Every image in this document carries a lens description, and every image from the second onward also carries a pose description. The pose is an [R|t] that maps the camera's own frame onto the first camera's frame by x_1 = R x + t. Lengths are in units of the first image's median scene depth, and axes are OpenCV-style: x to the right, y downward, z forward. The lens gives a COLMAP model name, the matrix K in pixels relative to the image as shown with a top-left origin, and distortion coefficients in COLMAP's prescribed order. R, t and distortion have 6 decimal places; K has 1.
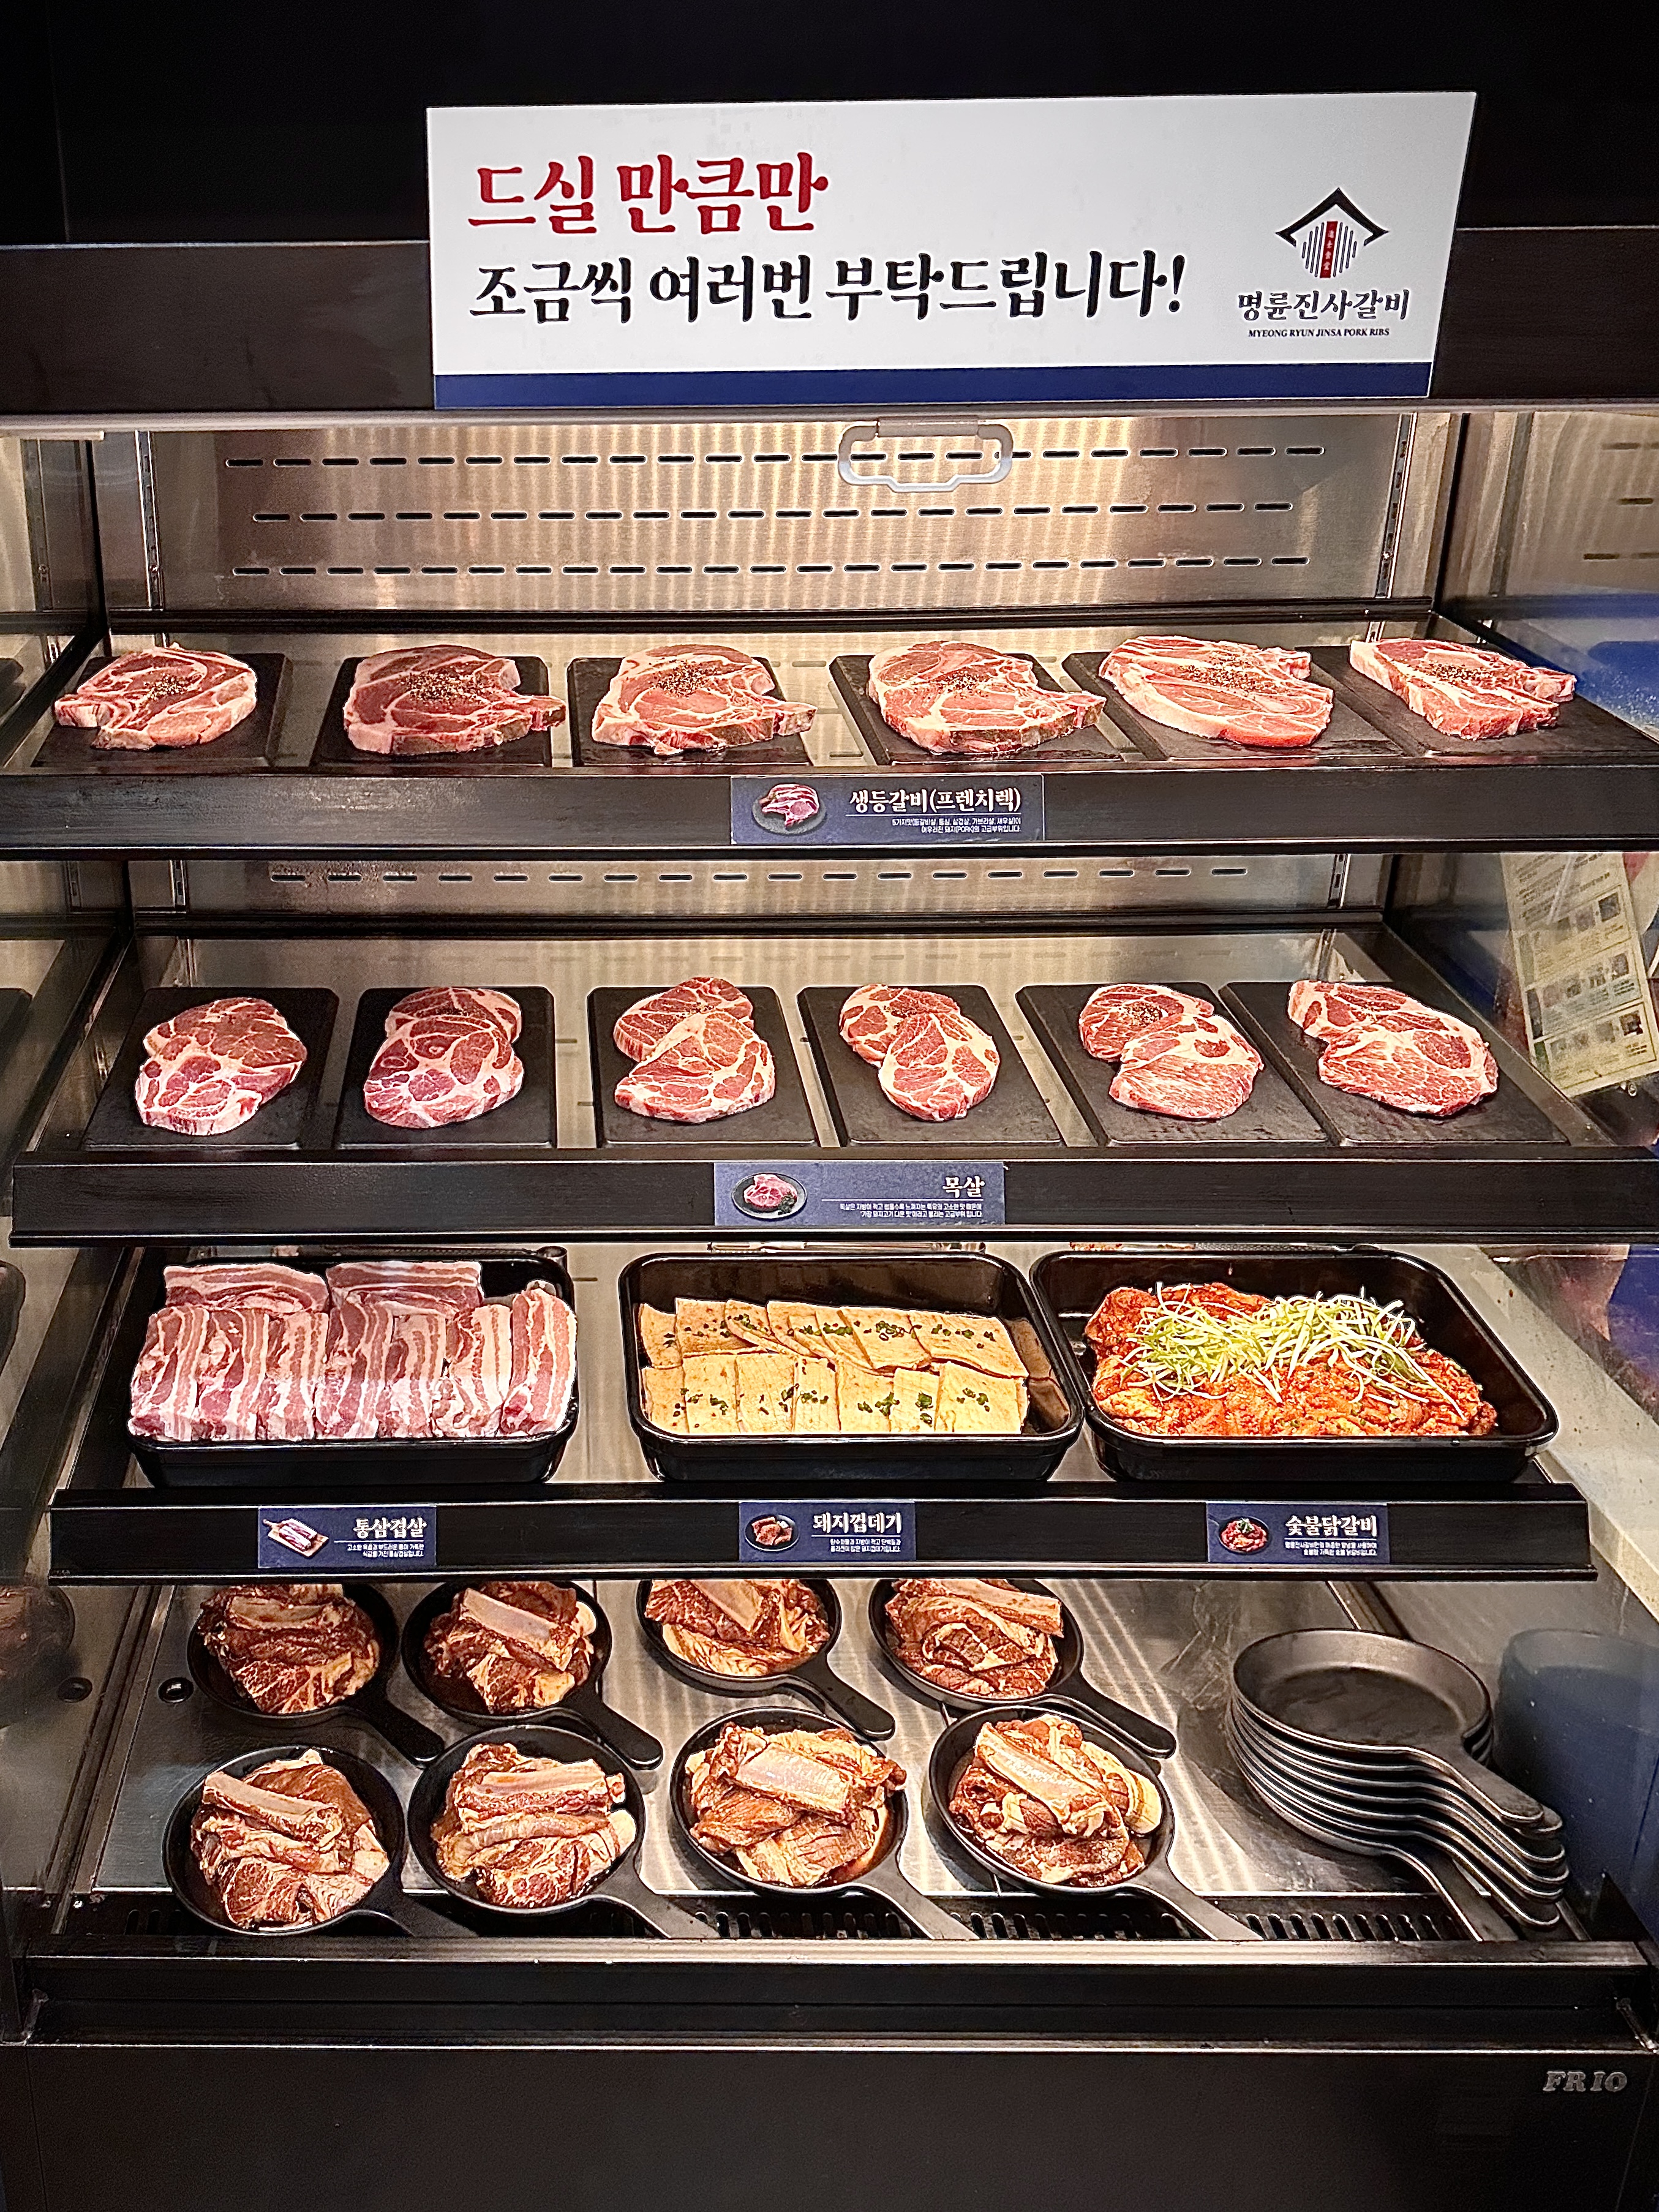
lens RADIAL K [[1705.9, 0, 828.4], [0, 1705.9, 864.8], [0, 0, 1]] dist [0.048731, -0.001733]
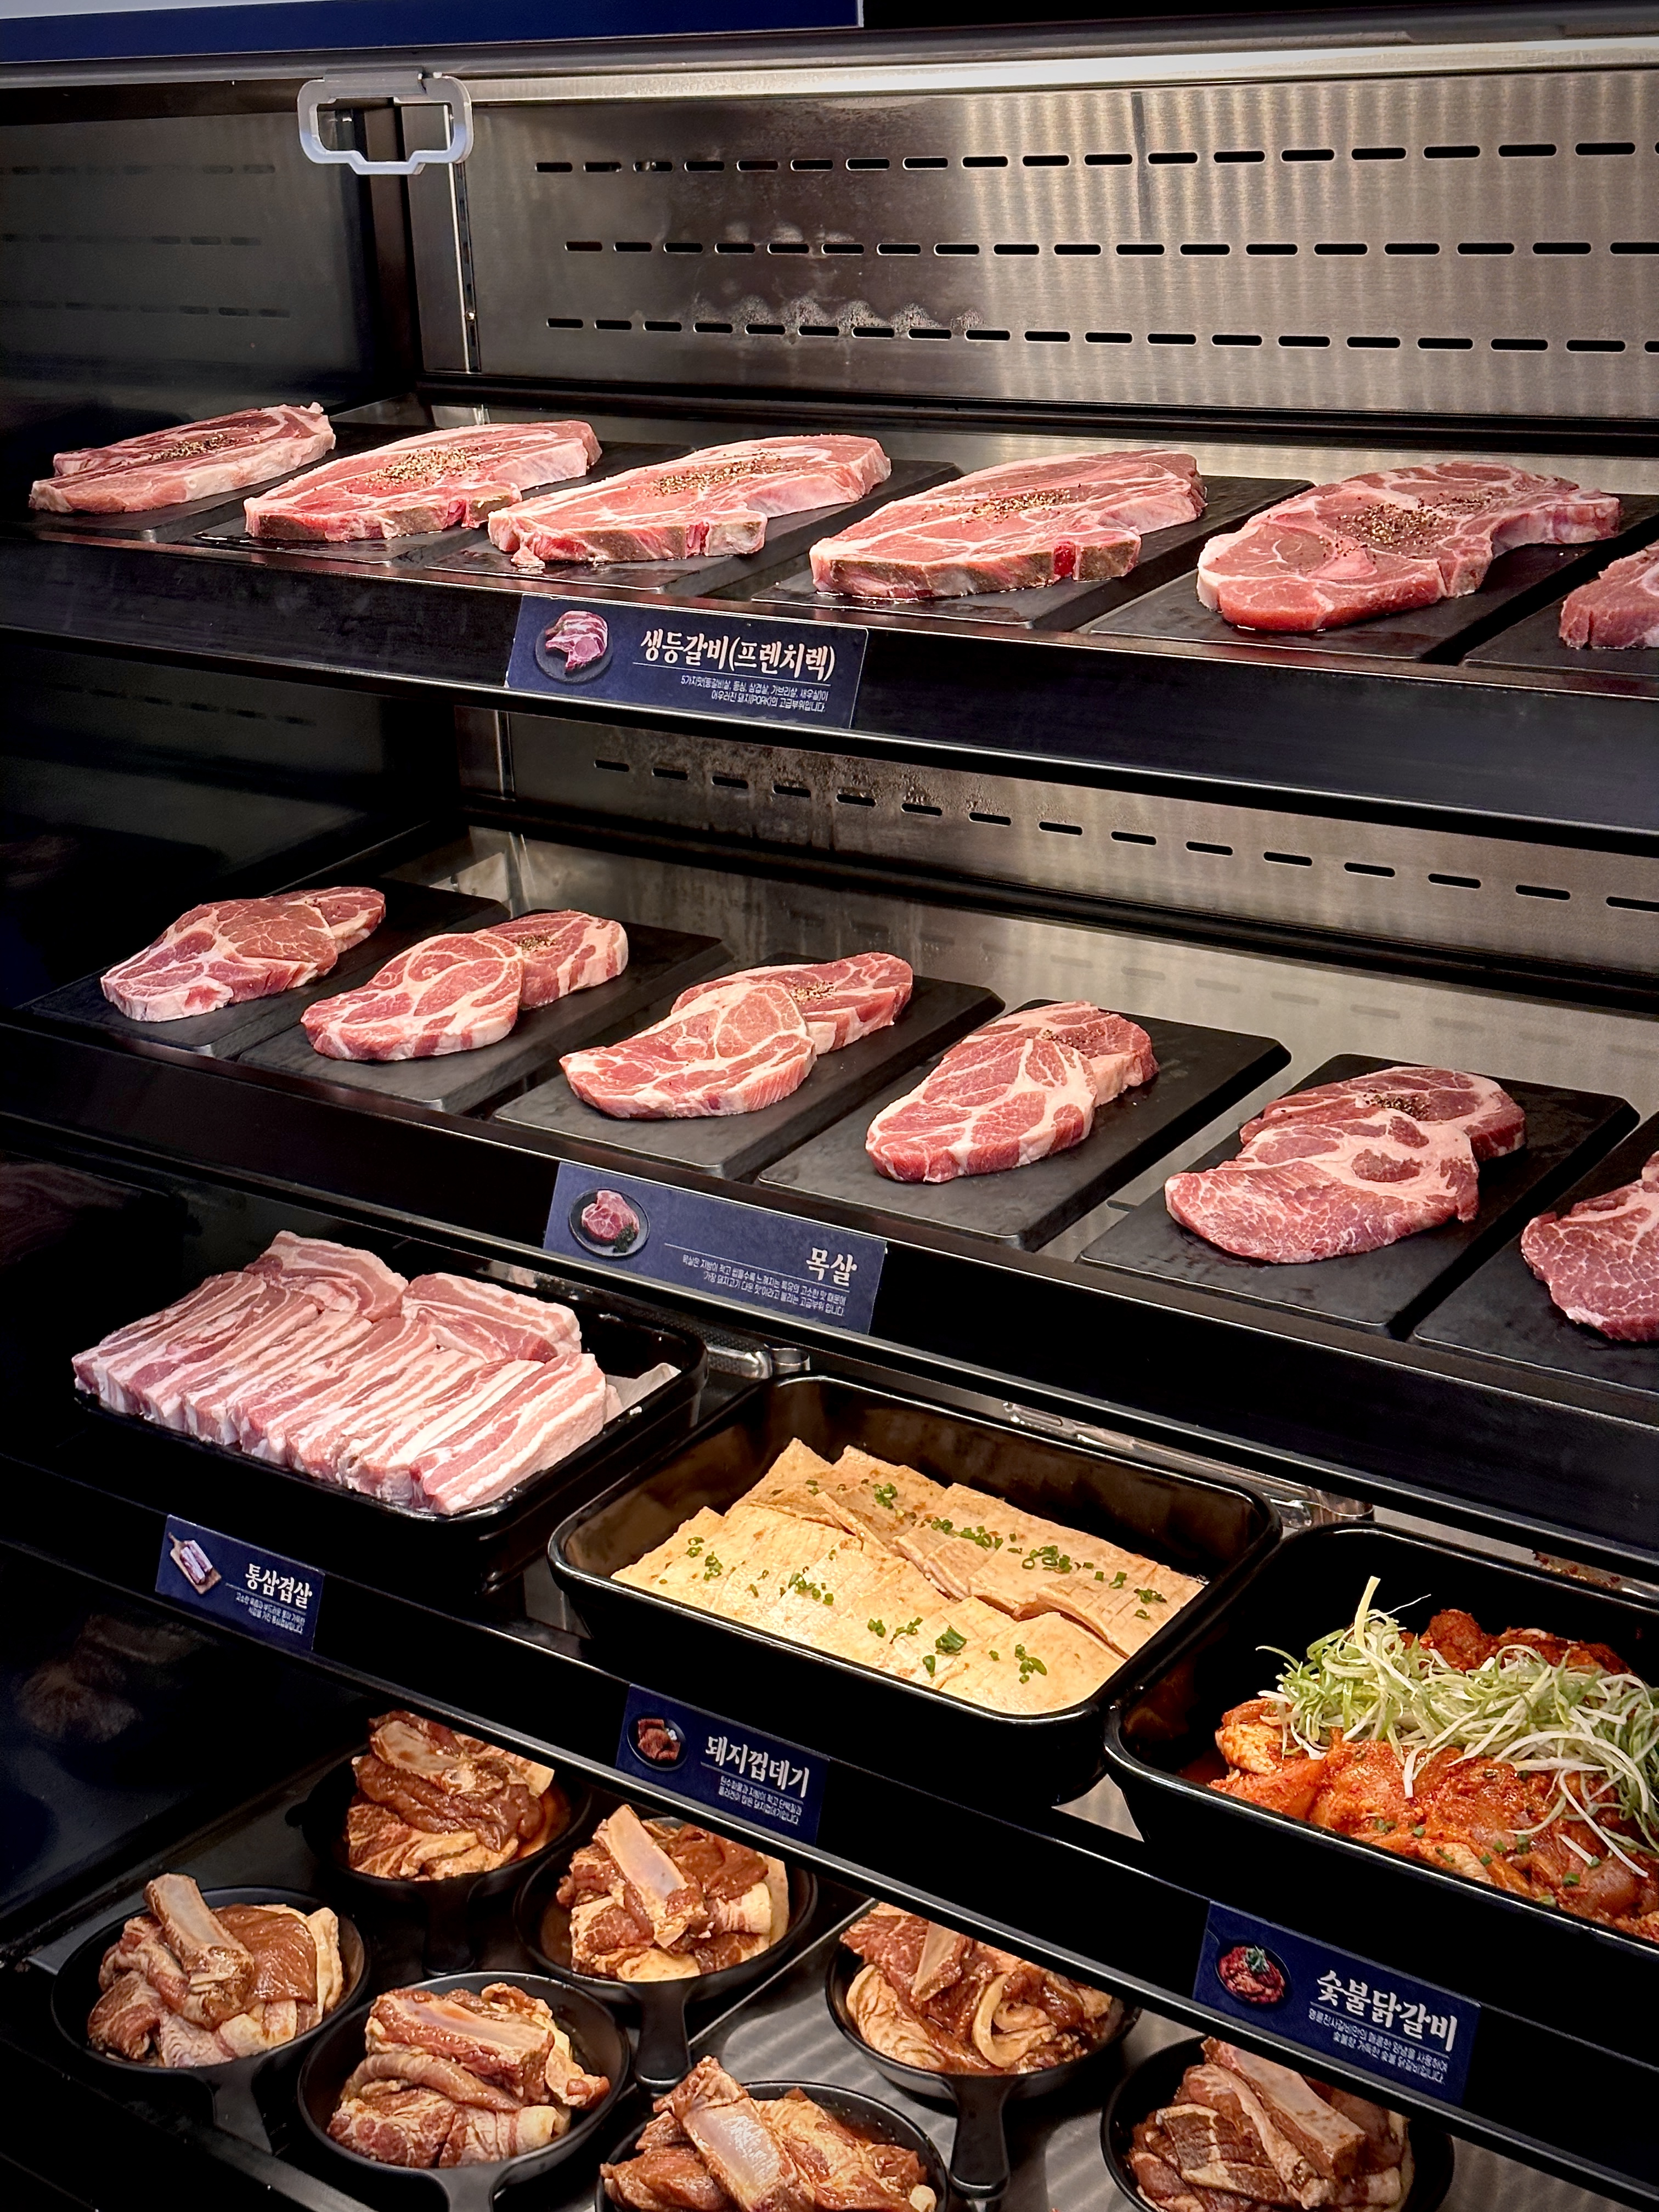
lens RADIAL K [[3133.0, 0, 830.3], [0, 3133.0, 897.1], [0, 0, 1]] dist [-0.056804, 0.401742]
pose [[0.802463, 0.140482, -0.579928, 0.682362], [-0.144298, 0.988732, 0.039842, 0.001892], [0.578991, 0.051710, 0.813693, 0.022808]]
